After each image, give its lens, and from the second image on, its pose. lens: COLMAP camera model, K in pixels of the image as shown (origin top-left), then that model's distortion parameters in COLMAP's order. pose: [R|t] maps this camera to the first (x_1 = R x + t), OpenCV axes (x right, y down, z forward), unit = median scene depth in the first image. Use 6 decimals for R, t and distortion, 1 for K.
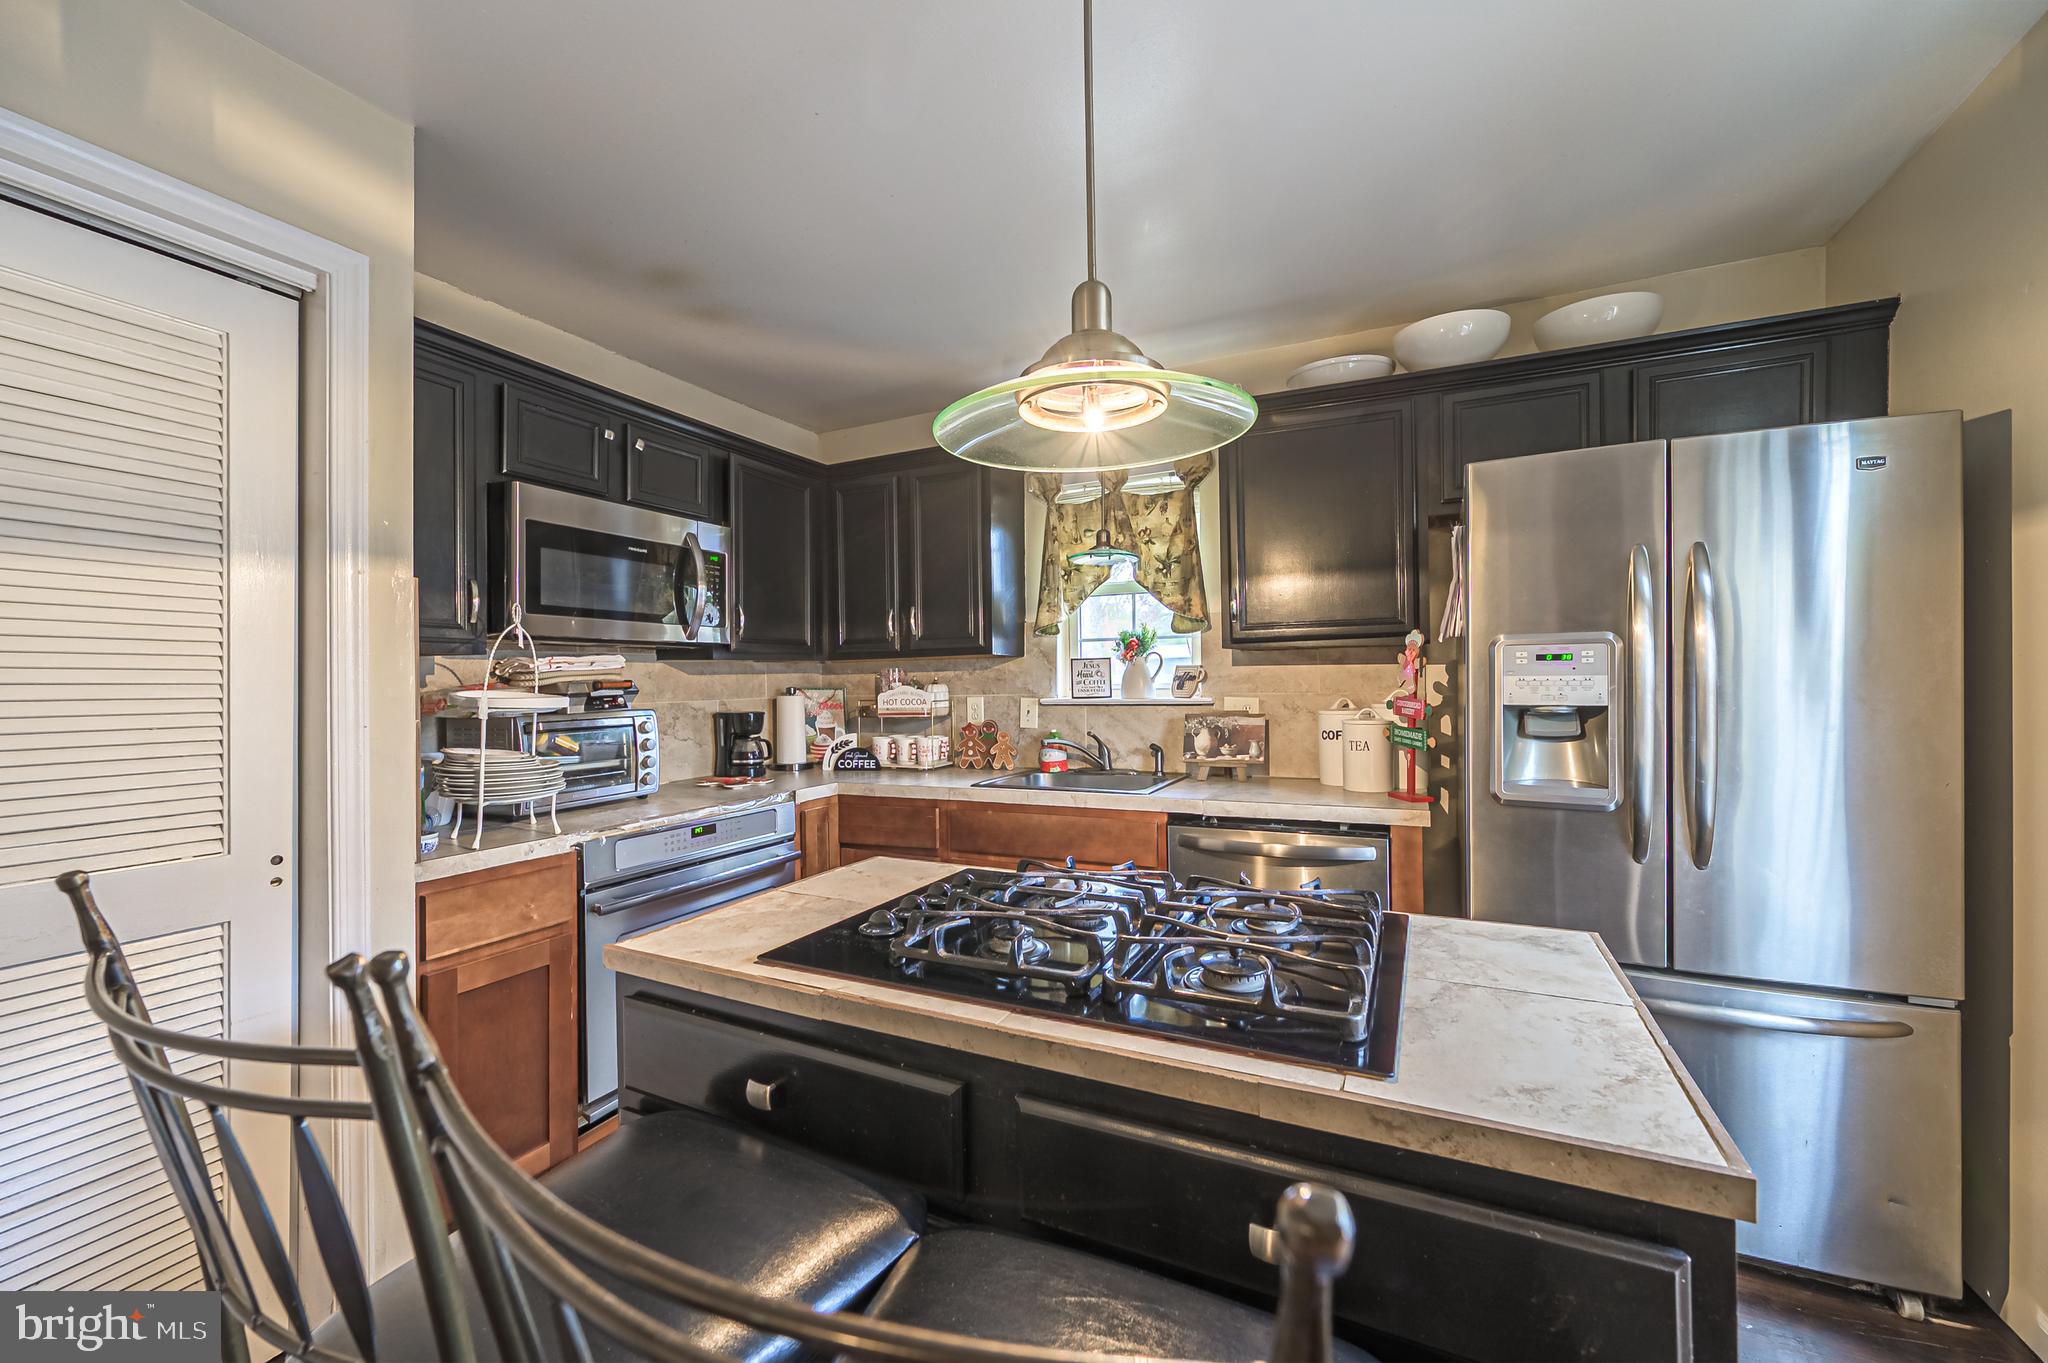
lens RADIAL K [[806.7, 0, 1021.6], [0, 806.7, 685.0], [0, 0, 1]] dist [0.000139, -0.000176]
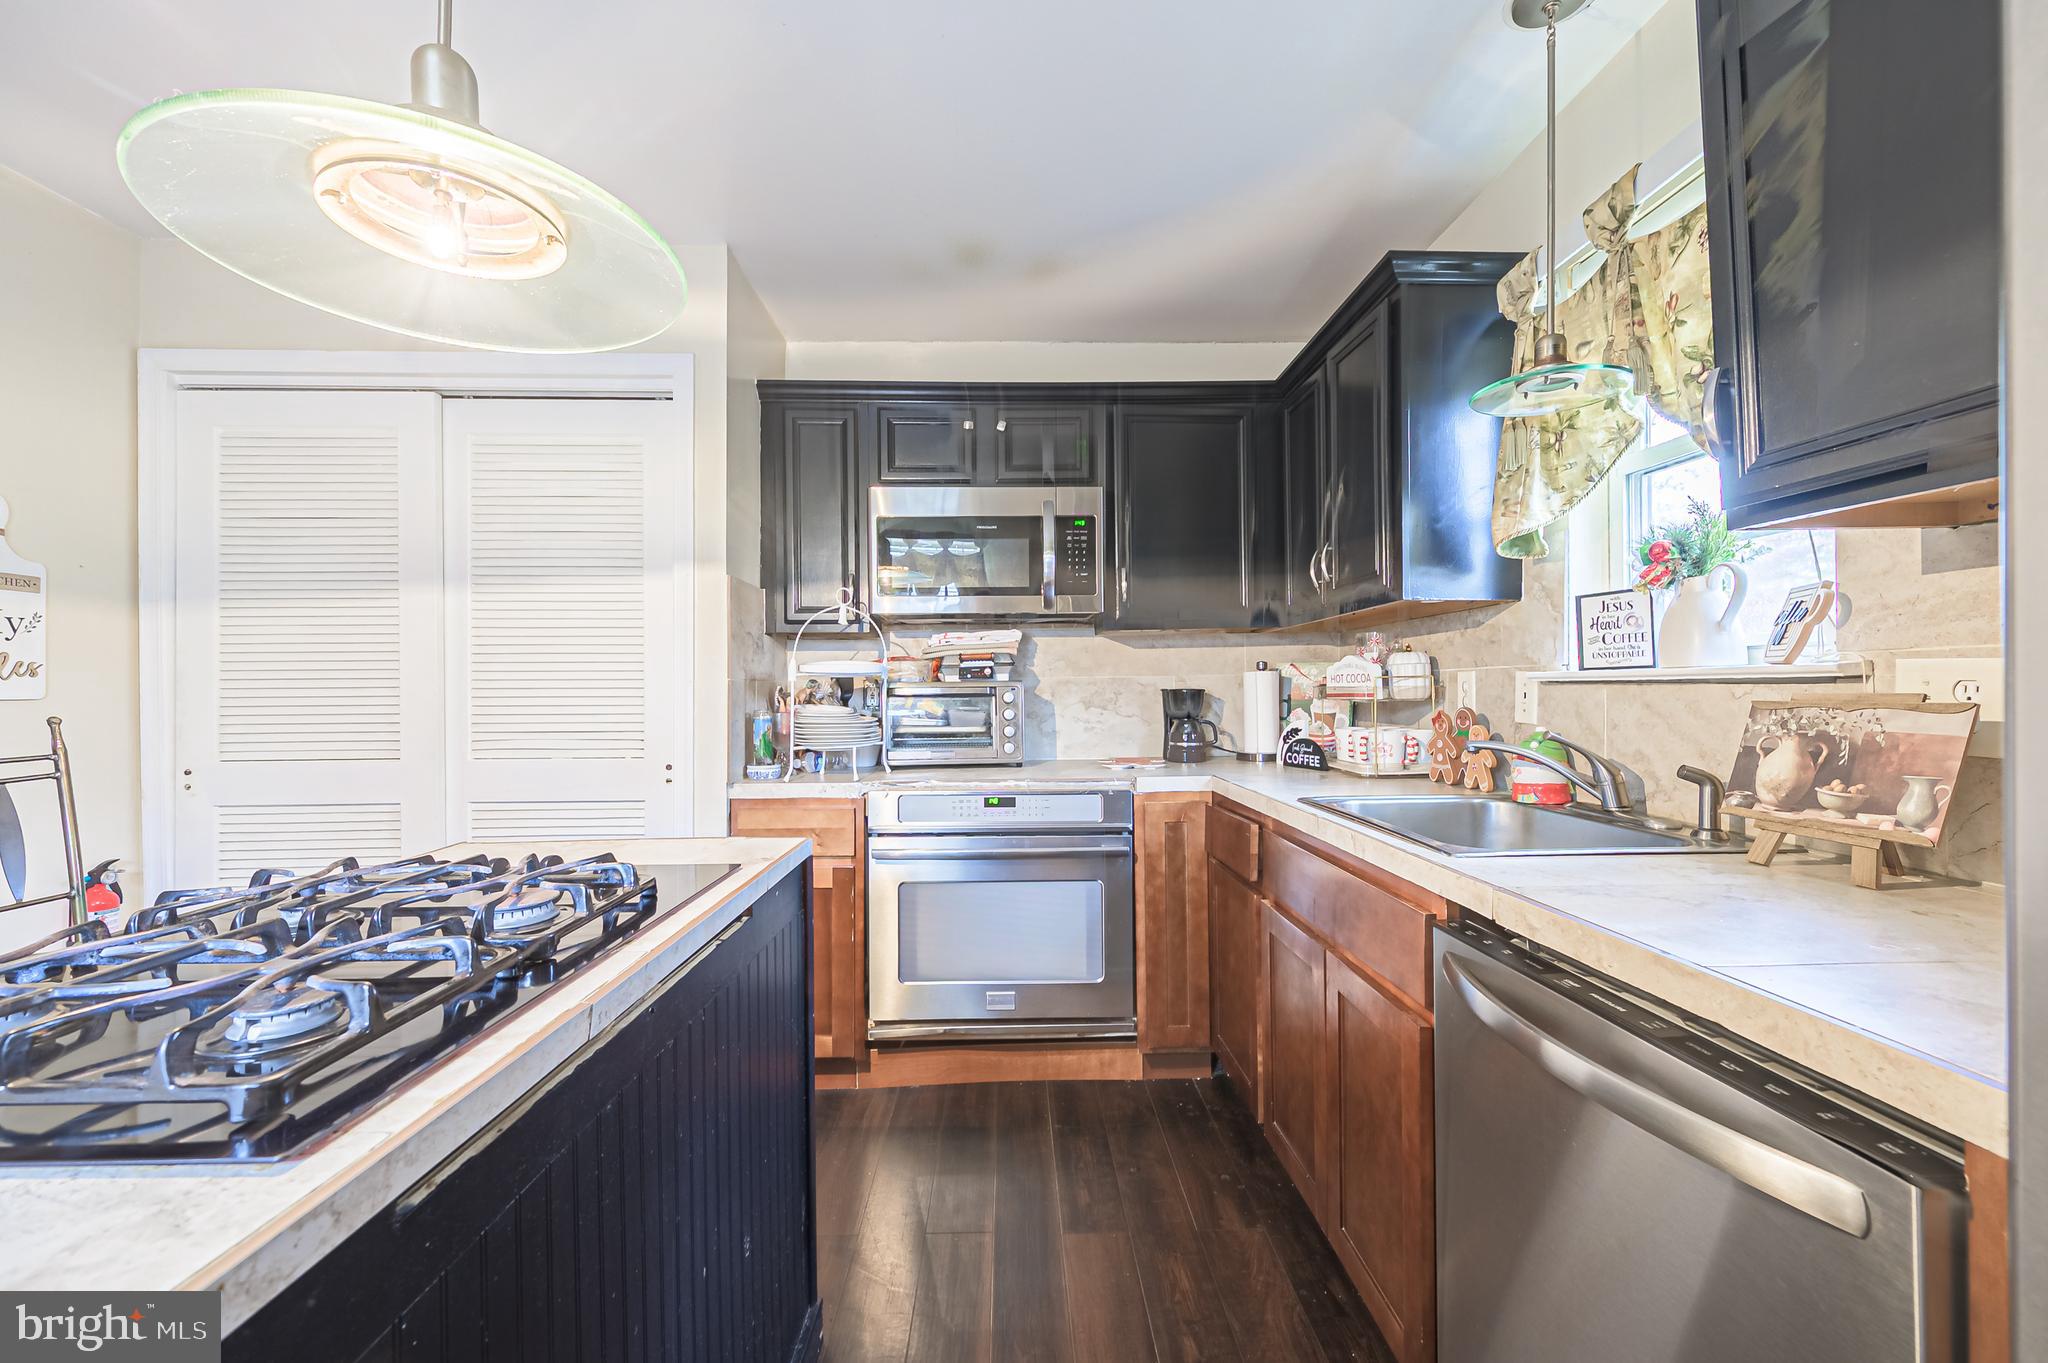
lens RADIAL K [[806.7, 0, 1021.6], [0, 806.7, 685.0], [0, 0, 1]] dist [0.000139, -0.000176]
pose [[0.461365, 0.007168, -0.887181, 0.397578], [-0.000148, 0.999968, 0.008003, 0.023946], [0.887210, -0.003561, 0.461351, 0.464768]]
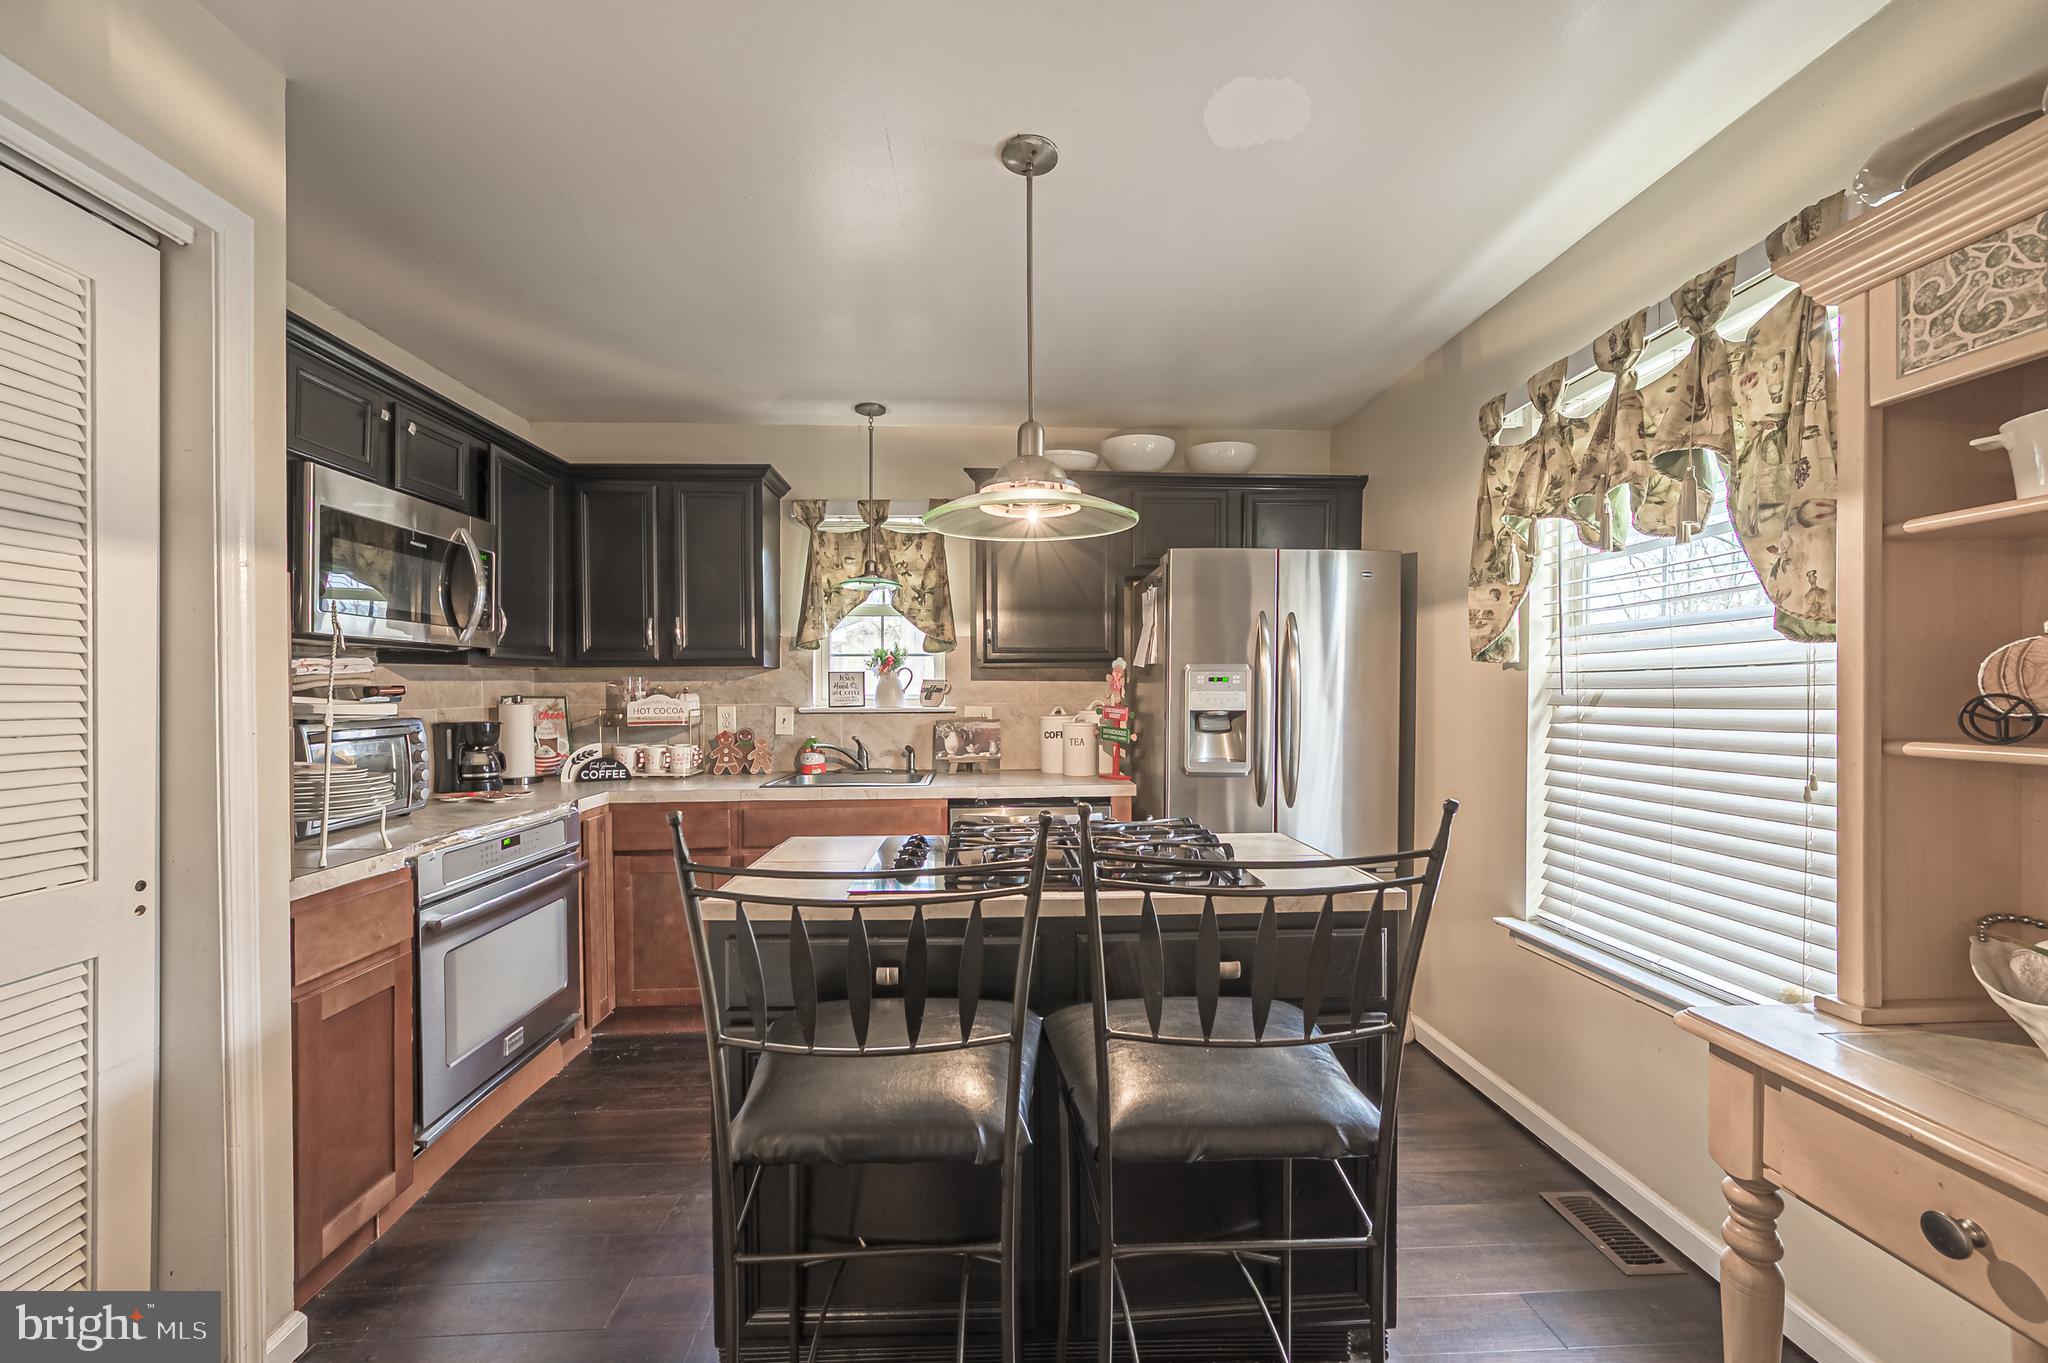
lens RADIAL K [[810.9, 0, 1026.4], [0, 810.9, 710.5], [0, 0, 1]] dist [0.000456, 0.000020]
pose [[0.877506, -0.001039, 0.479565, -0.255860], [-0.006885, 0.999867, 0.014765, 0.003006], [-0.479516, -0.016258, 0.877382, -0.122035]]
